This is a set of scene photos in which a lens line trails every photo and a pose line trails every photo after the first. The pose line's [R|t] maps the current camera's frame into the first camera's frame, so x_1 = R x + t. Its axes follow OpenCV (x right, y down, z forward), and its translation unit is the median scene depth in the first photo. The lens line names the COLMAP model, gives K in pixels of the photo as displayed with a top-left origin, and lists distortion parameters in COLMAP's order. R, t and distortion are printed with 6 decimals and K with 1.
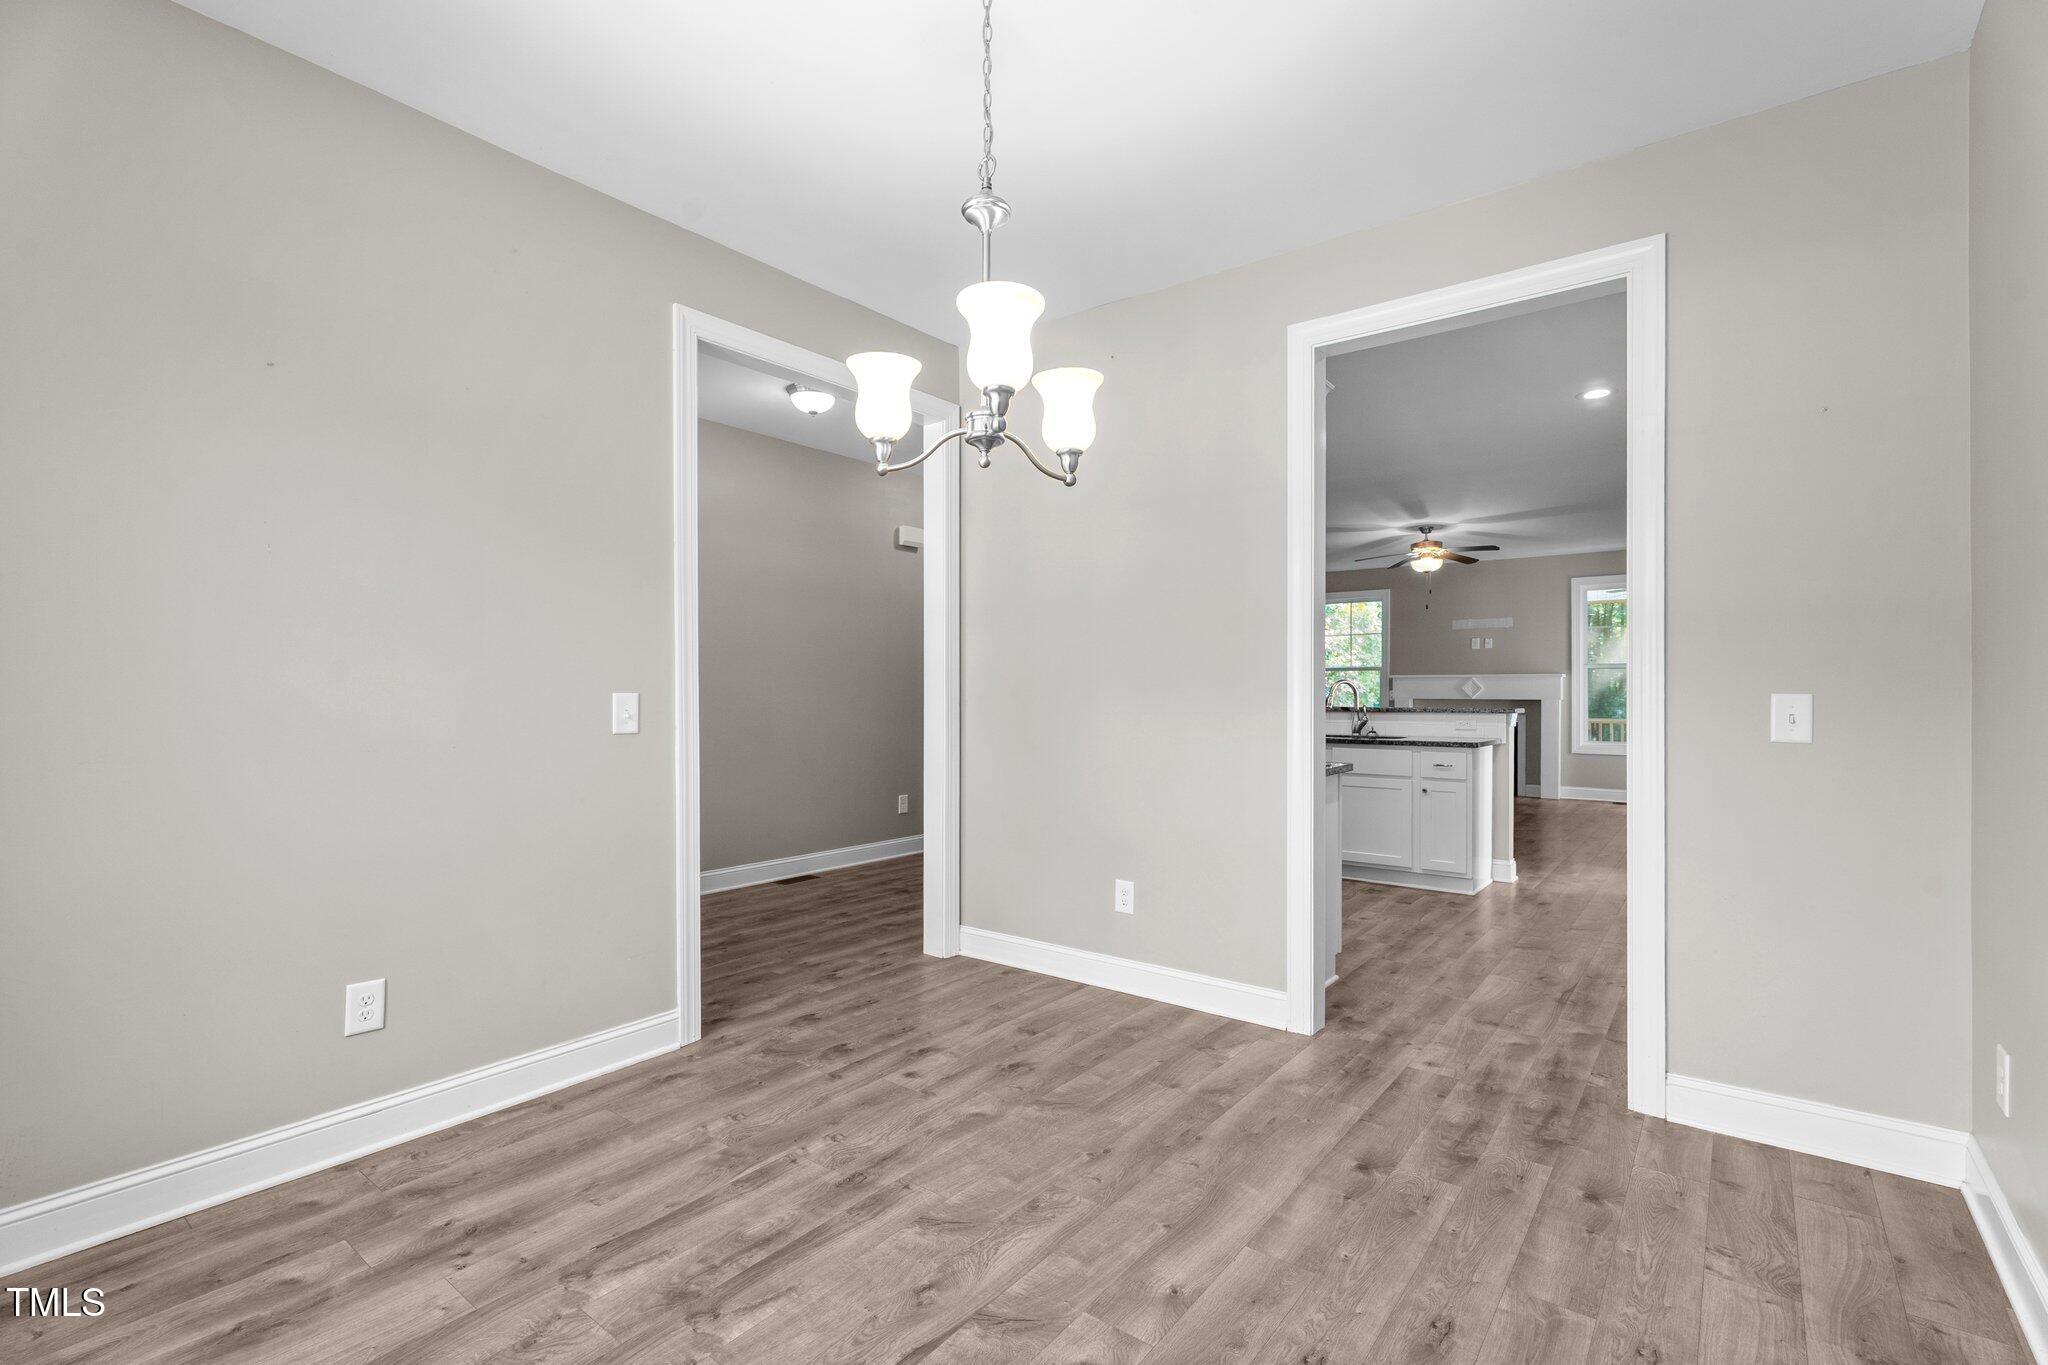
lens RADIAL K [[914.0, 0, 1024.5], [0, 914.0, 691.1], [0, 0, 1]] dist [-0.007475, 0.002069]
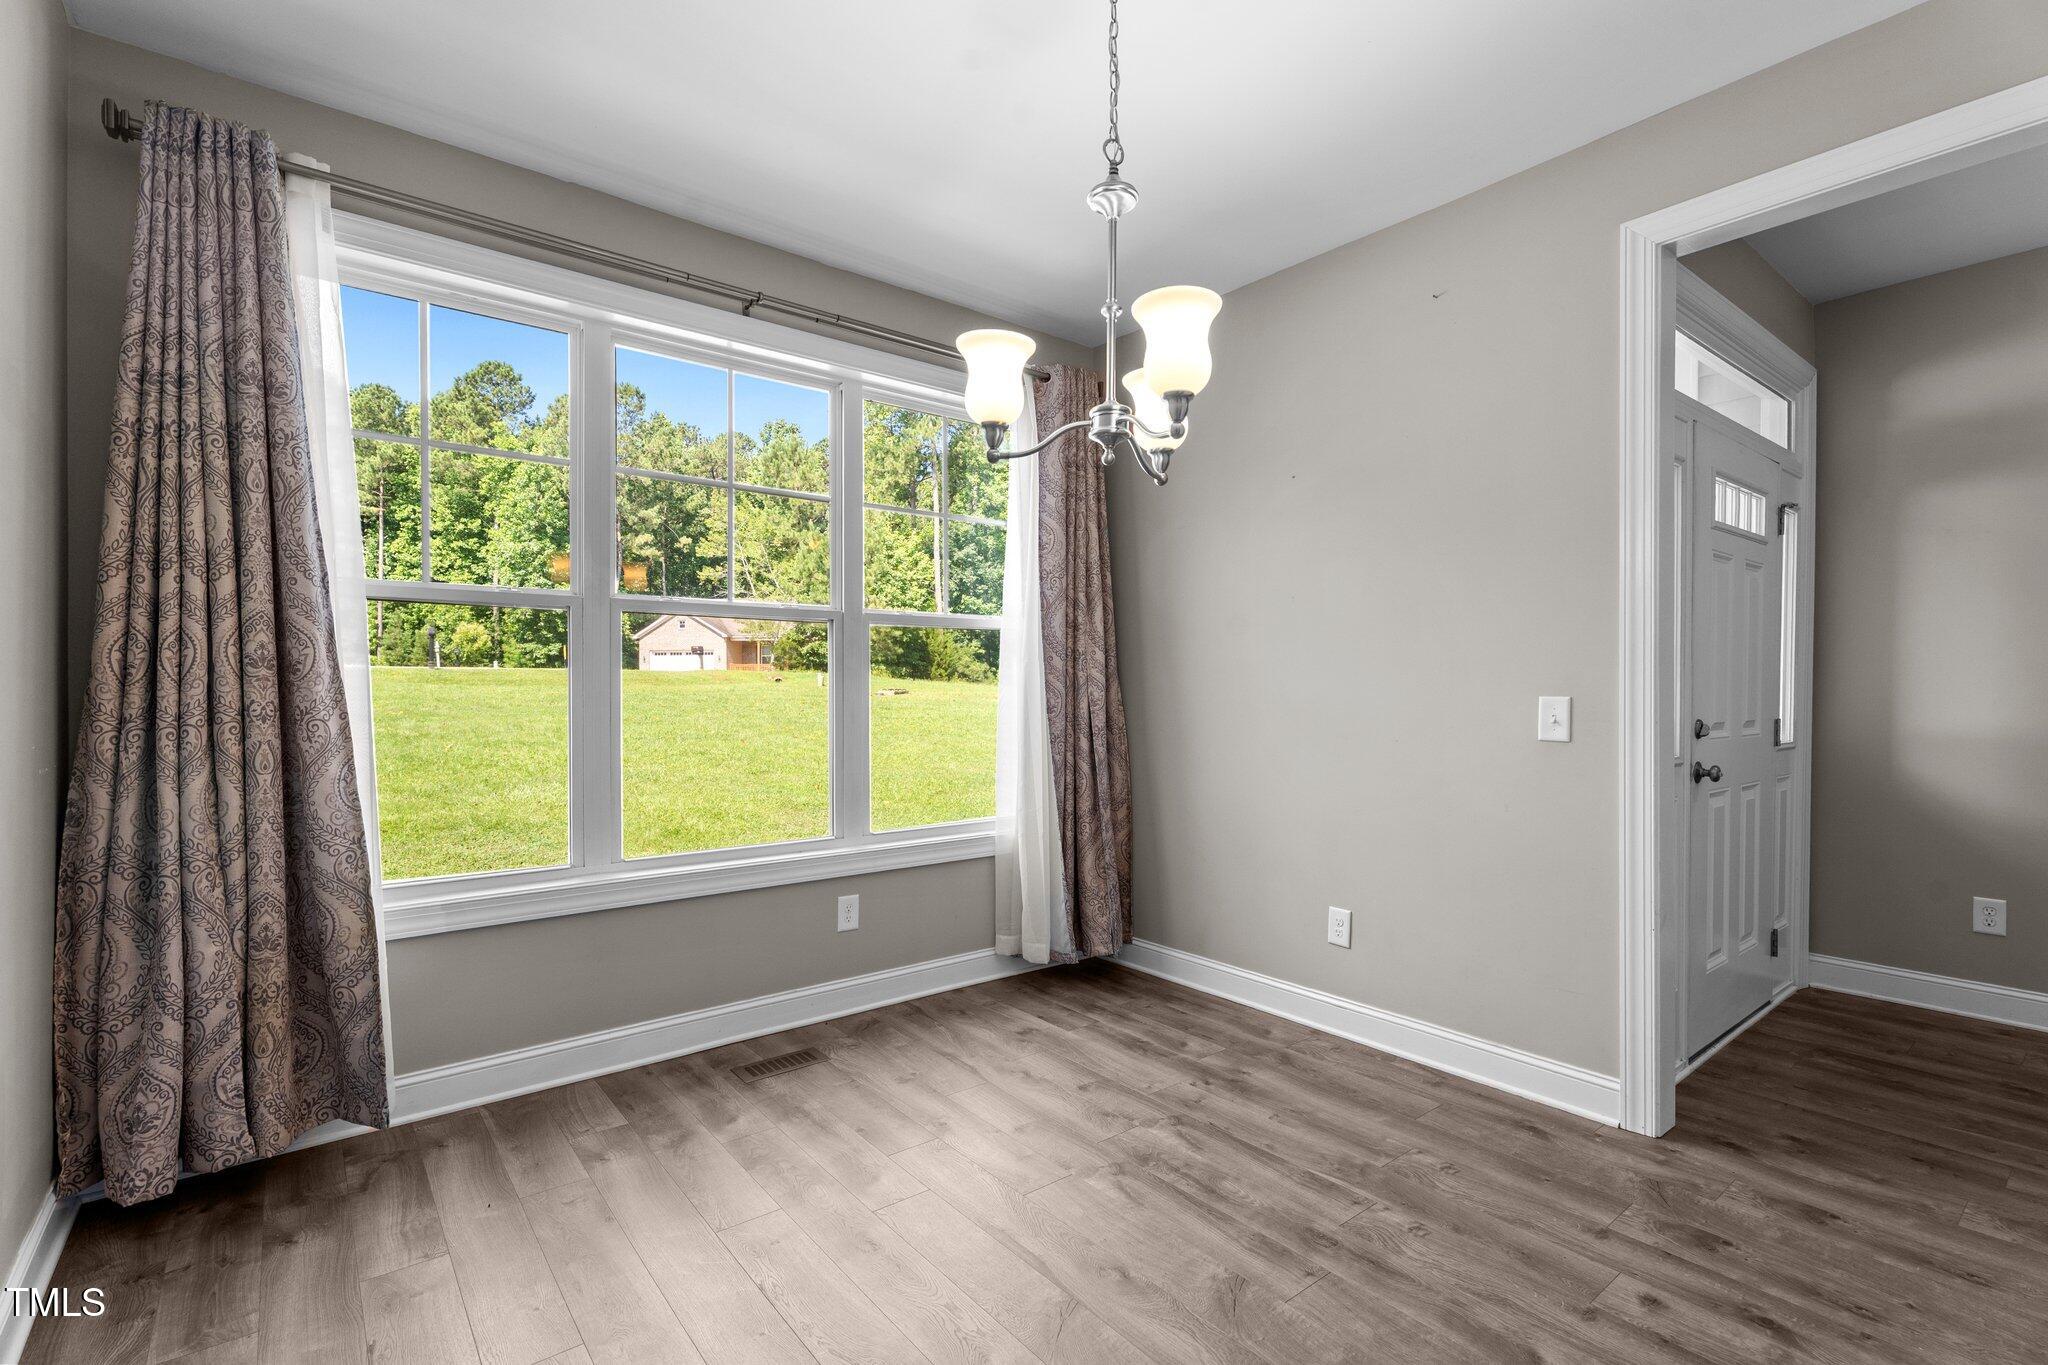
lens RADIAL K [[914.0, 0, 1033.3], [0, 914.0, 687.7], [0, 0, 1]] dist [-0.007475, 0.002069]
pose [[-0.227594, -0.003920, -0.973748, 0.693227], [-0.002674, 0.999991, -0.003400, -0.002816], [0.973752, 0.001830, -0.227602, 0.853181]]
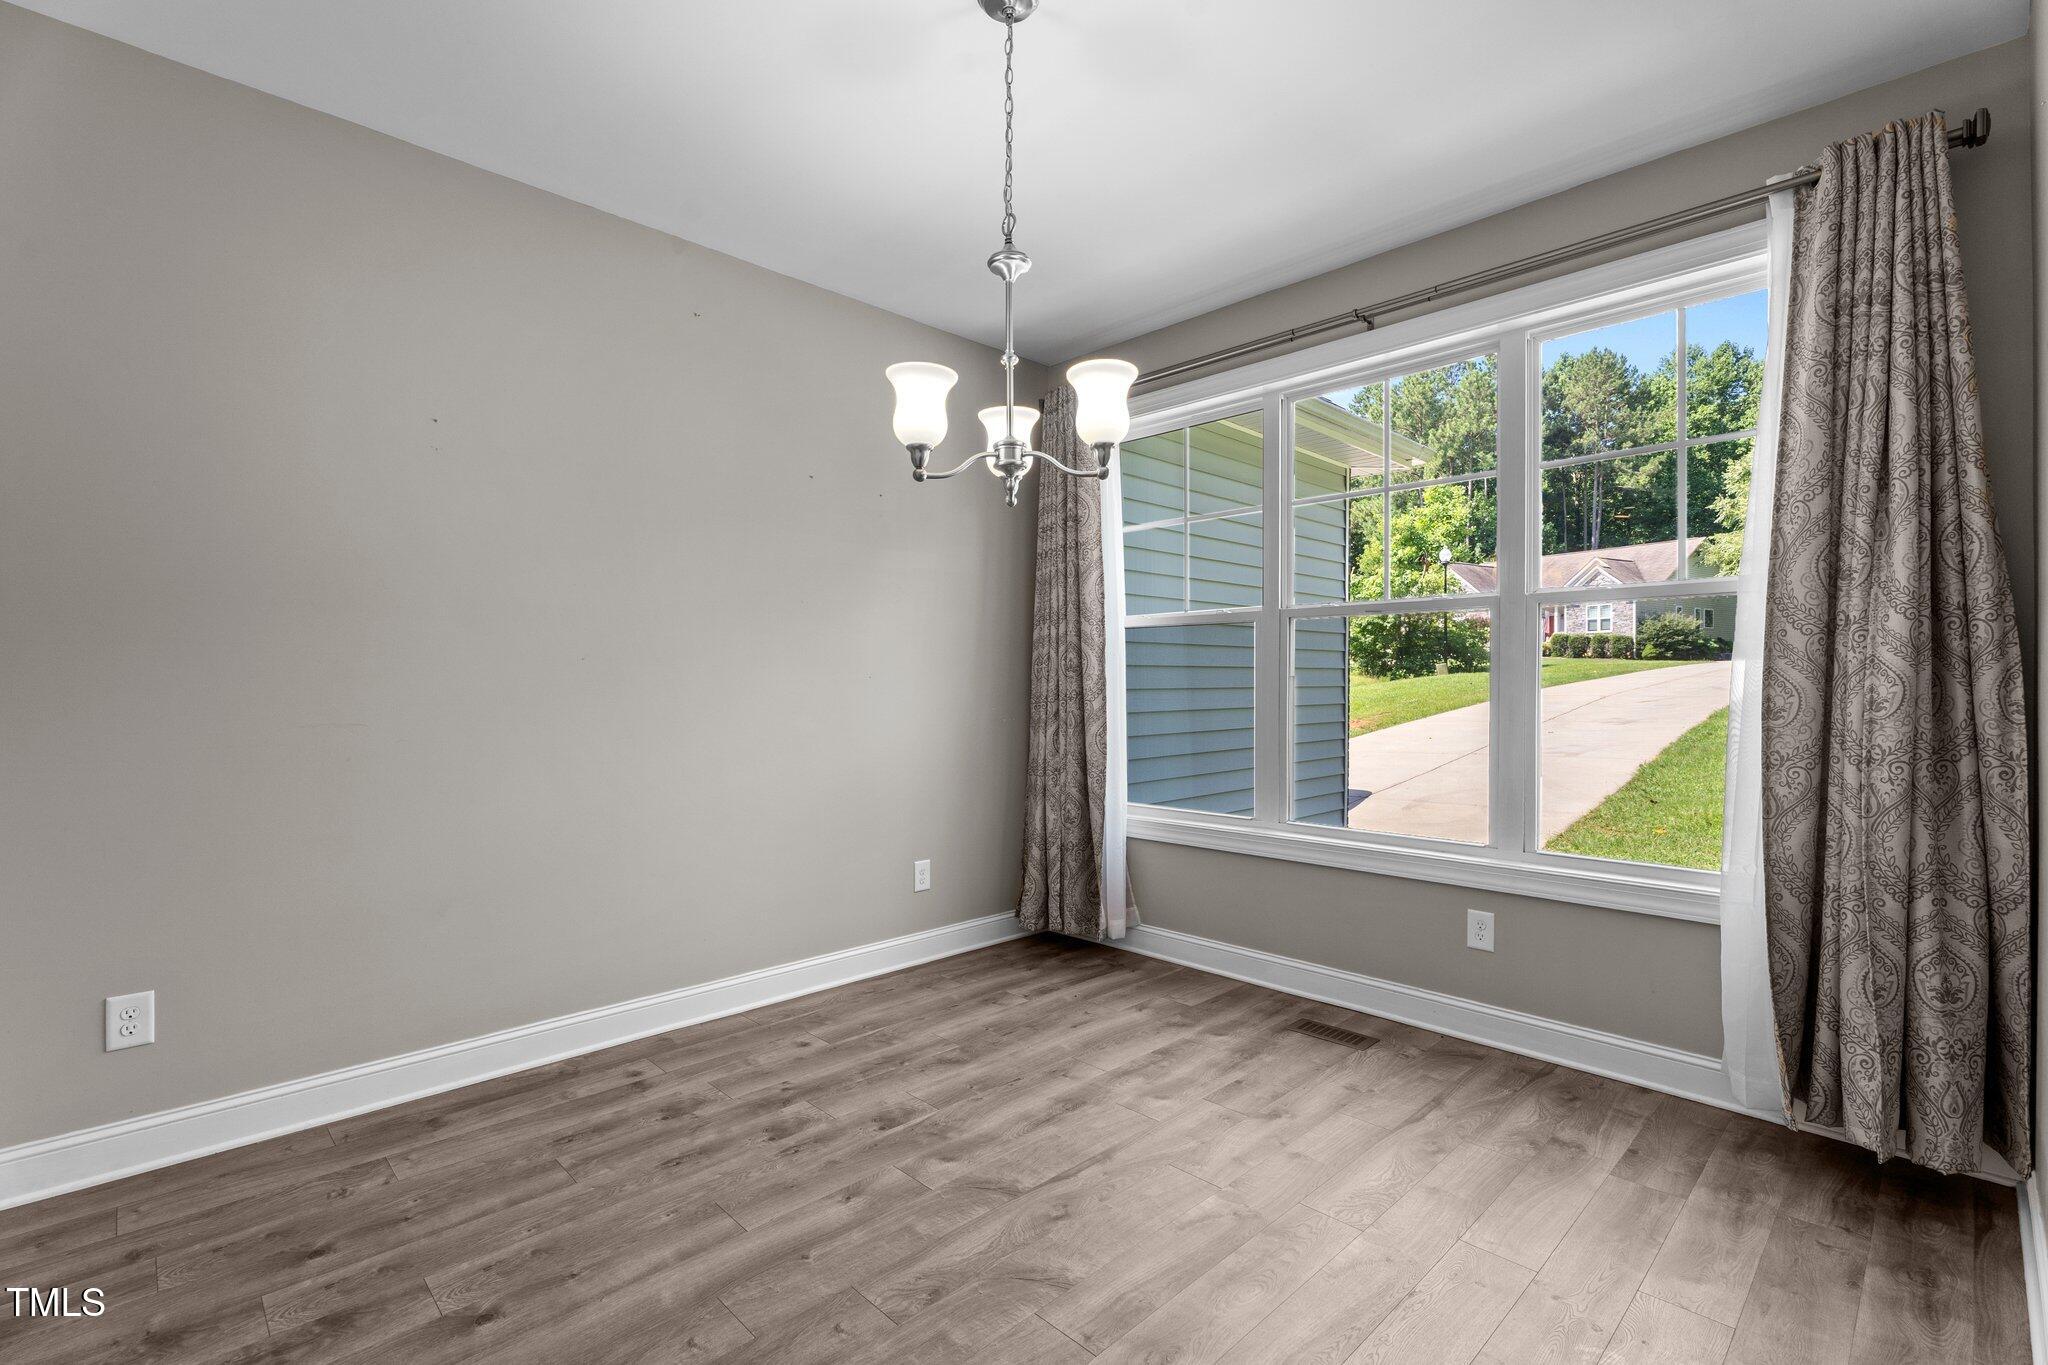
lens RADIAL K [[914.0, 0, 1040.7], [0, 914.0, 683.6], [0, 0, 1]] dist [-0.007475, 0.002069]
pose [[-0.993217, -0.002881, 0.116242, -0.160854], [-0.002781, 0.999996, 0.001024, -0.003253], [-0.116244, 0.000694, -0.993220, 1.595200]]
